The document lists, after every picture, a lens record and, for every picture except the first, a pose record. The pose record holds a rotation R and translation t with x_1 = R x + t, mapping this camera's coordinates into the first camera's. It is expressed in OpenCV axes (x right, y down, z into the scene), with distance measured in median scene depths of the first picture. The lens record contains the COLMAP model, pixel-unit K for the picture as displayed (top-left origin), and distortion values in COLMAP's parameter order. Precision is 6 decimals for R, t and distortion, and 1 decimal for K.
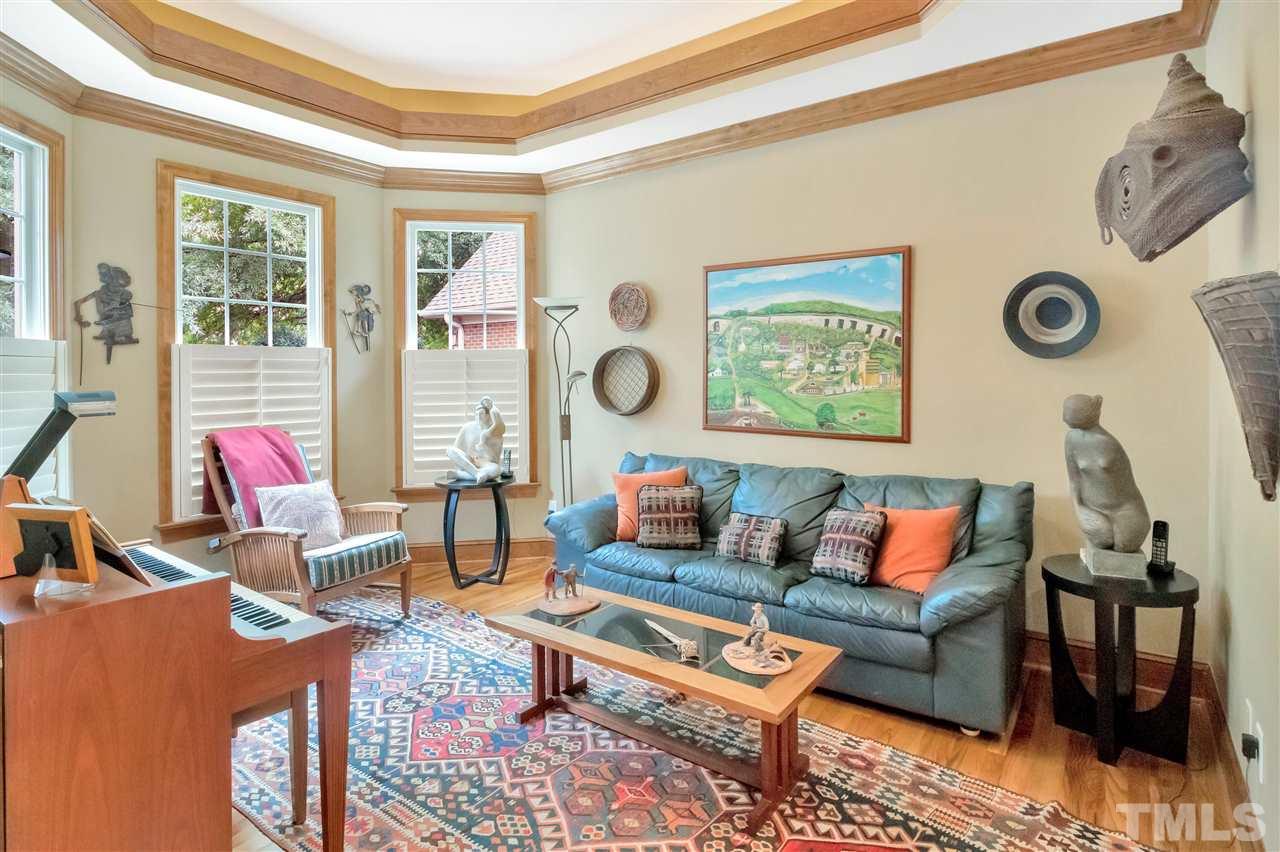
lens RADIAL K [[643.6, 0, 553.3], [0, 643.6, 365.9], [0, 0, 1]] dist [-0.011710, 0.004213]
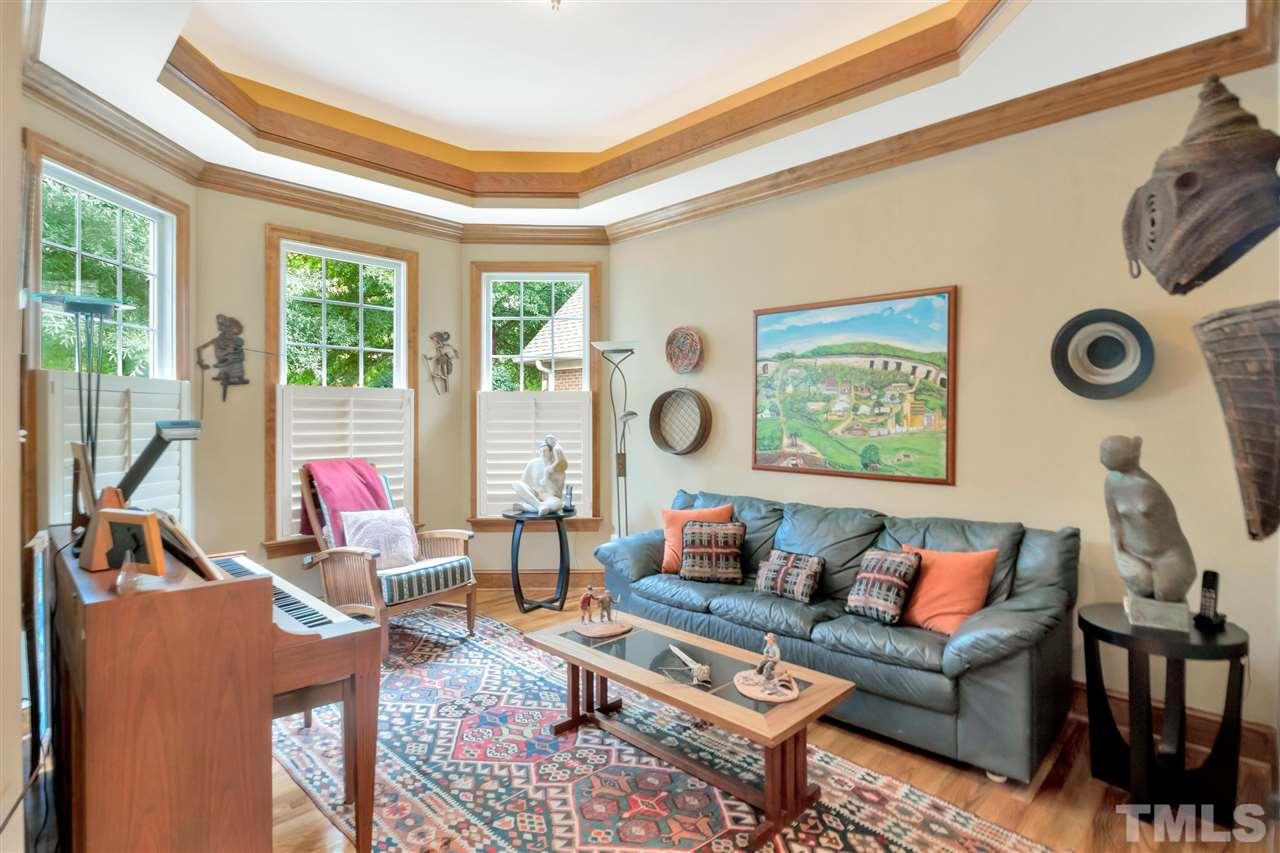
lens RADIAL K [[643.6, 0, 649.8], [0, 643.6, 423.6], [0, 0, 1]] dist [-0.011710, 0.004213]
pose [[0.990707, 0.009348, -0.135694, 0.235417], [-0.009222, 0.999956, 0.001561, 0.029155], [0.135703, -0.000296, 0.990750, -0.044375]]
